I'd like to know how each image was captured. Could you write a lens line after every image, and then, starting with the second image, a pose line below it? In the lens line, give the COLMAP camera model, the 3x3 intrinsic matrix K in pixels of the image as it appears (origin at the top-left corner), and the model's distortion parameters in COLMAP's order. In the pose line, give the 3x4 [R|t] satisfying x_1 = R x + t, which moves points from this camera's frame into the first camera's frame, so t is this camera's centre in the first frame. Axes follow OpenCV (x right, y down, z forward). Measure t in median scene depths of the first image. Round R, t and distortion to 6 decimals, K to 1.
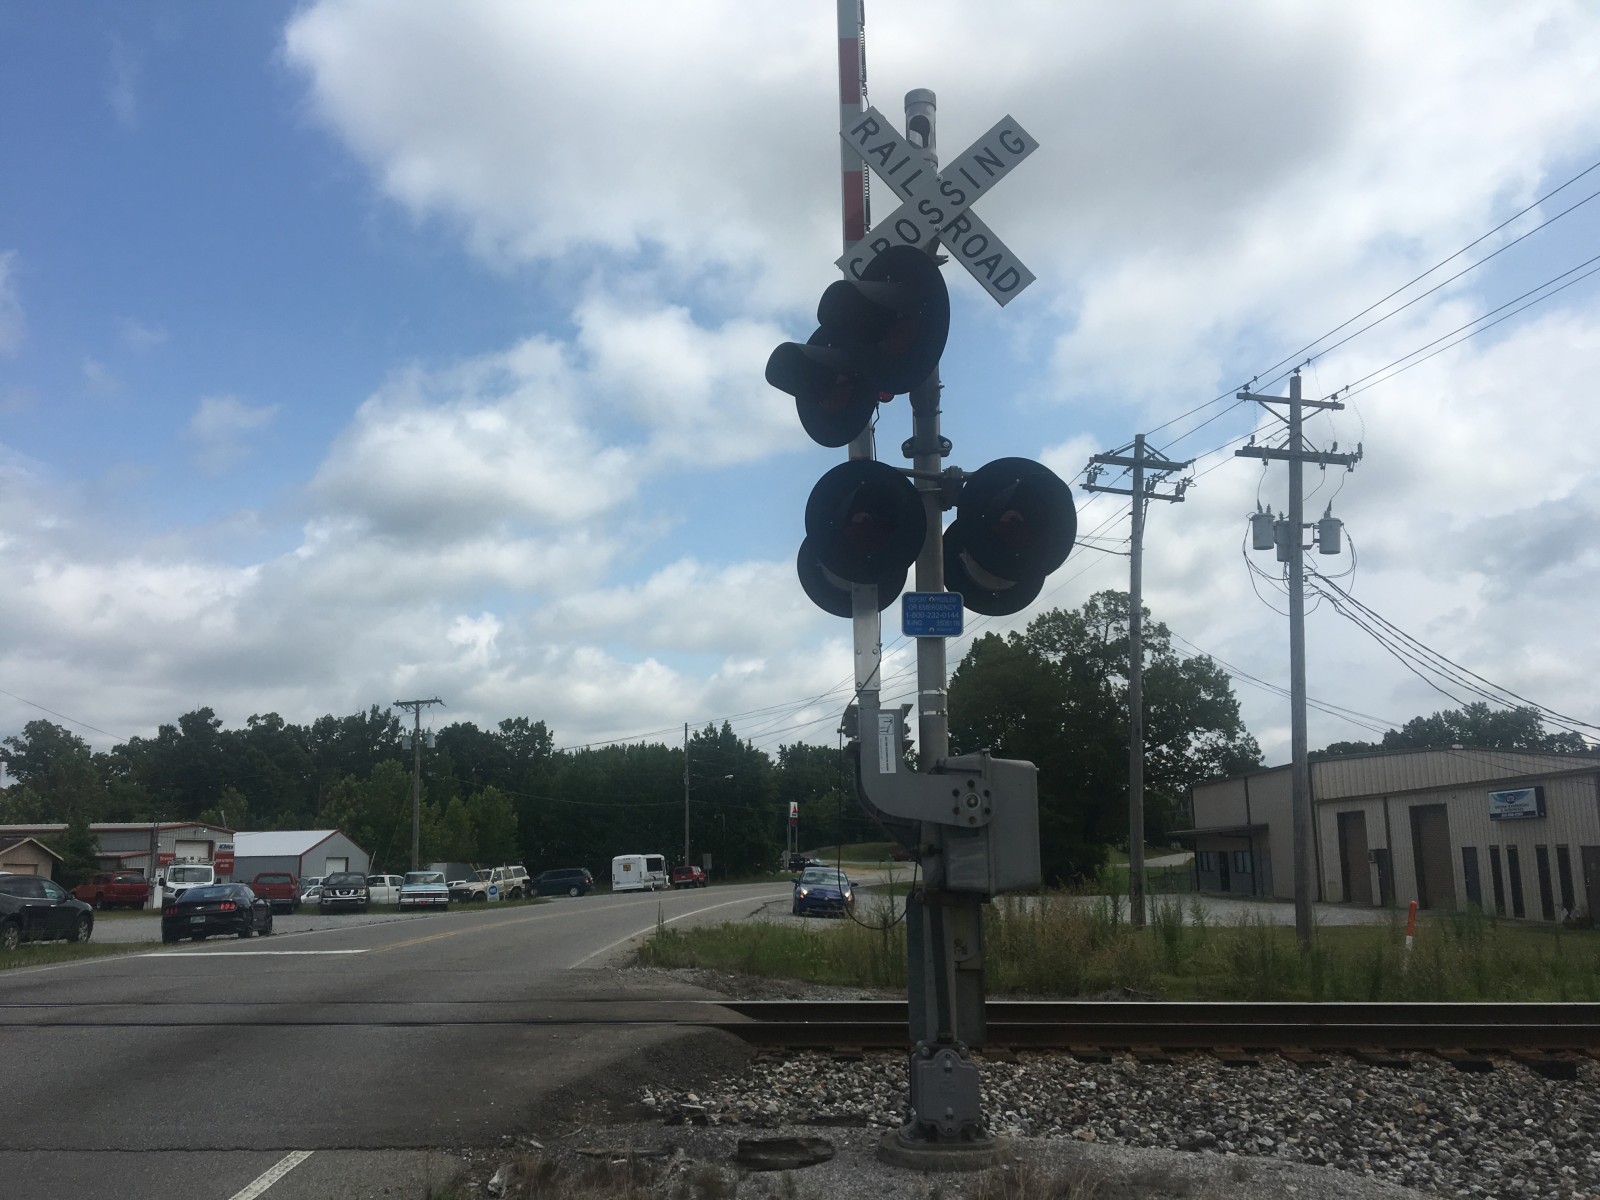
lens RADIAL K [[1356.4, 0, 781.3], [0, 1356.4, 602.8], [0, 0, 1]] dist [0.070140, -0.104260]
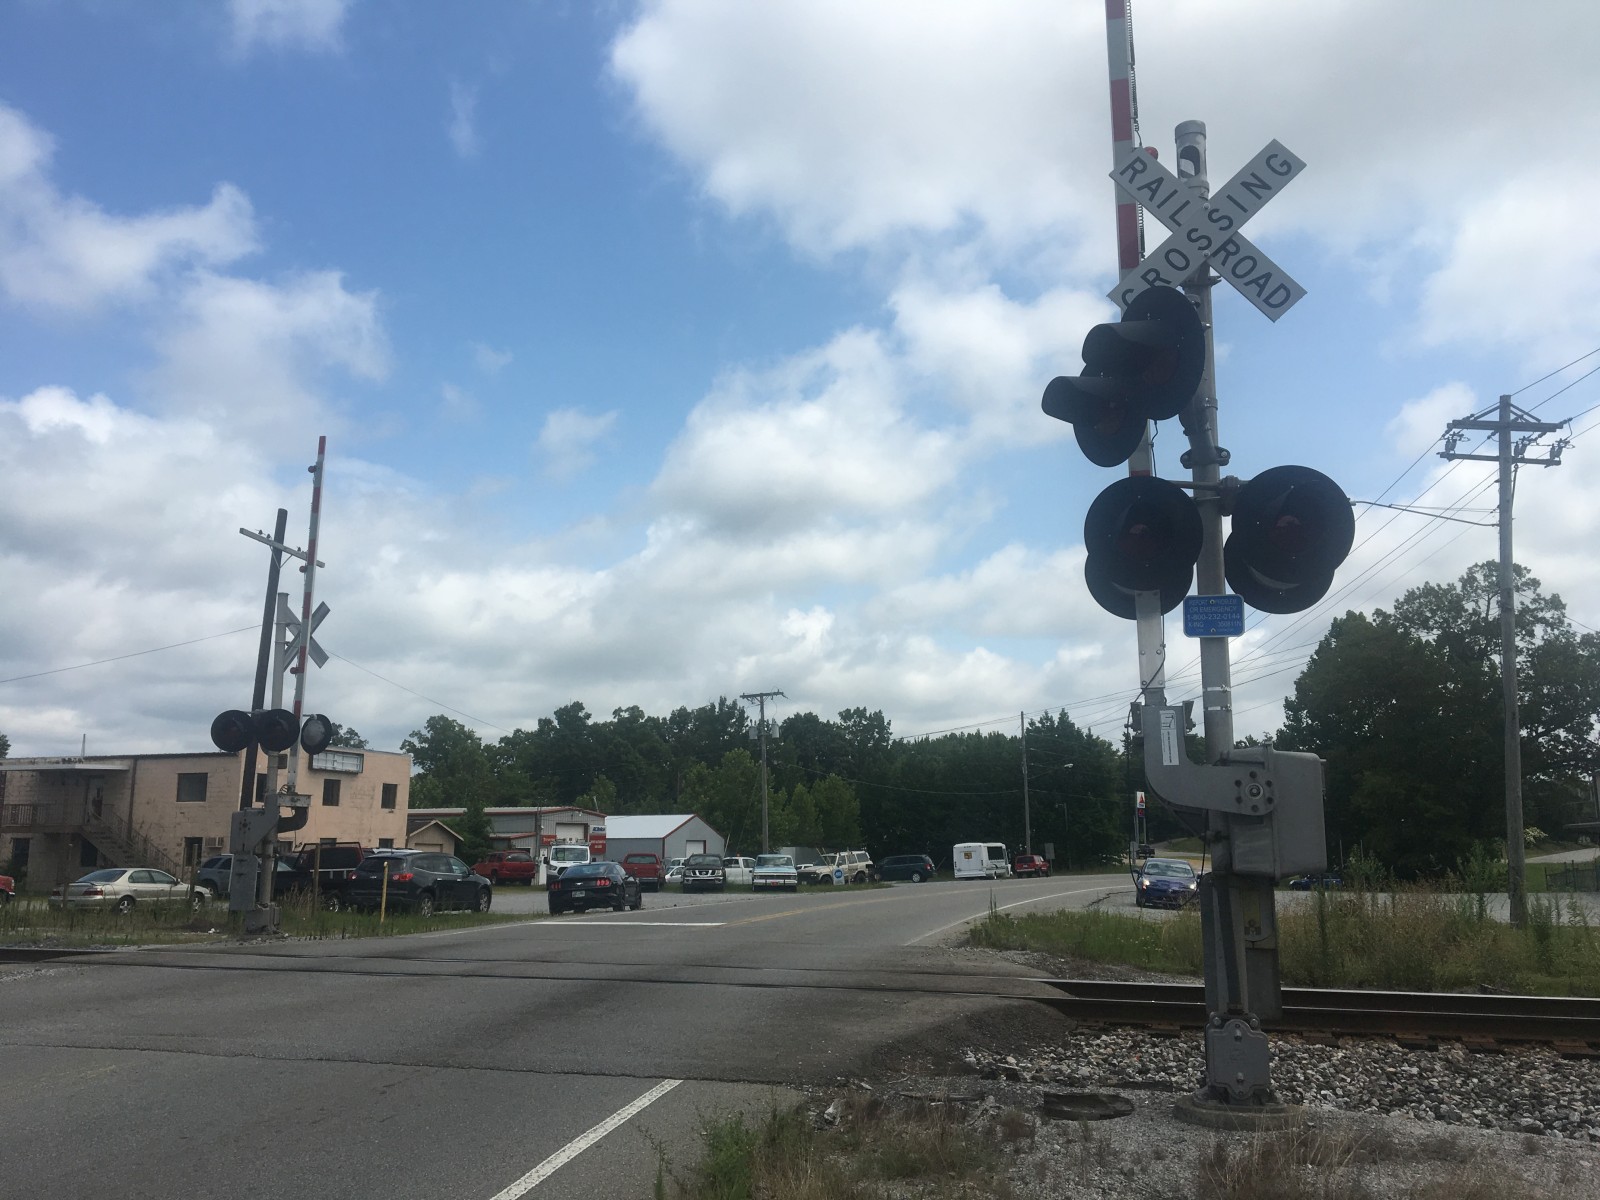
lens RADIAL K [[1356.4, 0, 781.3], [0, 1356.4, 602.8], [0, 0, 1]] dist [0.070140, -0.104260]
pose [[0.969453, -0.032209, -0.243154, 0.010607], [0.034264, 0.999404, 0.004228, -0.004255], [0.242873, -0.012430, 0.969979, -0.030195]]
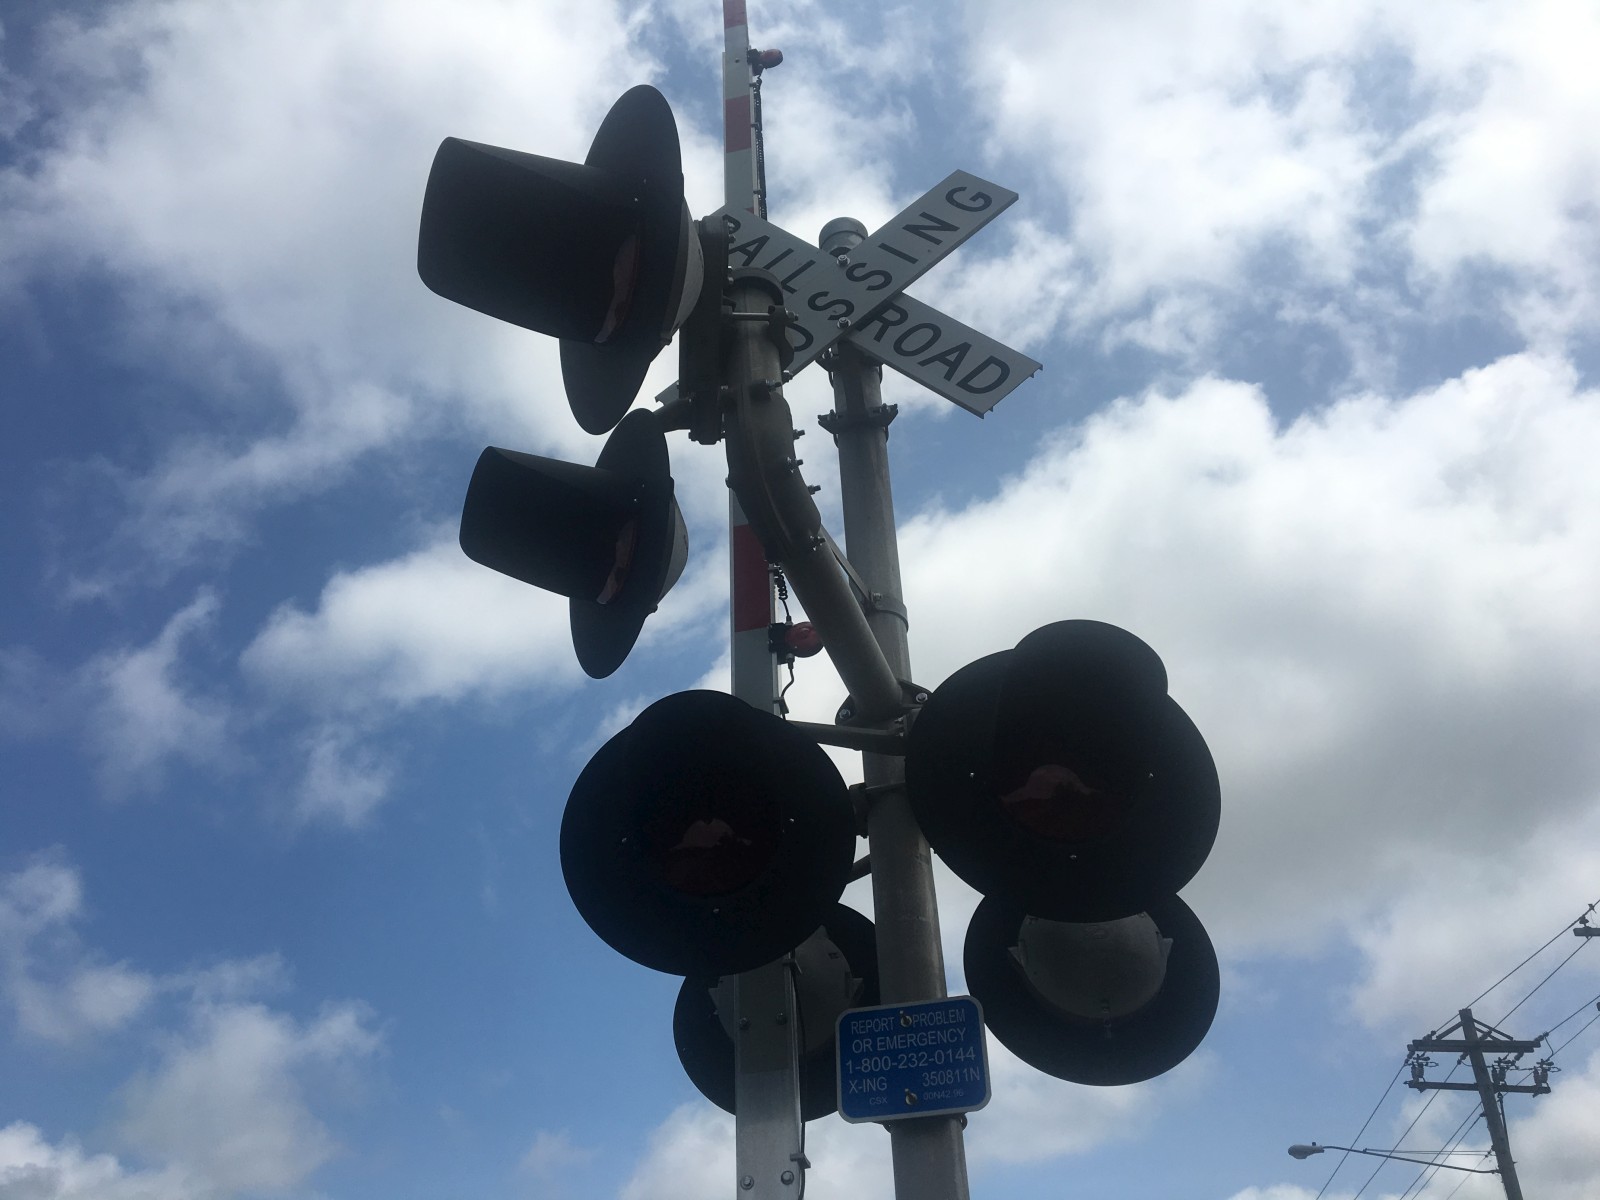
lens RADIAL K [[1356.4, 0, 781.3], [0, 1356.4, 602.8], [0, 0, 1]] dist [0.070140, -0.104260]
pose [[0.976432, -0.154188, -0.151022, 0.037725], [0.066962, 0.881629, -0.467168, 0.018485], [0.205177, 0.446045, 0.871175, 0.138918]]
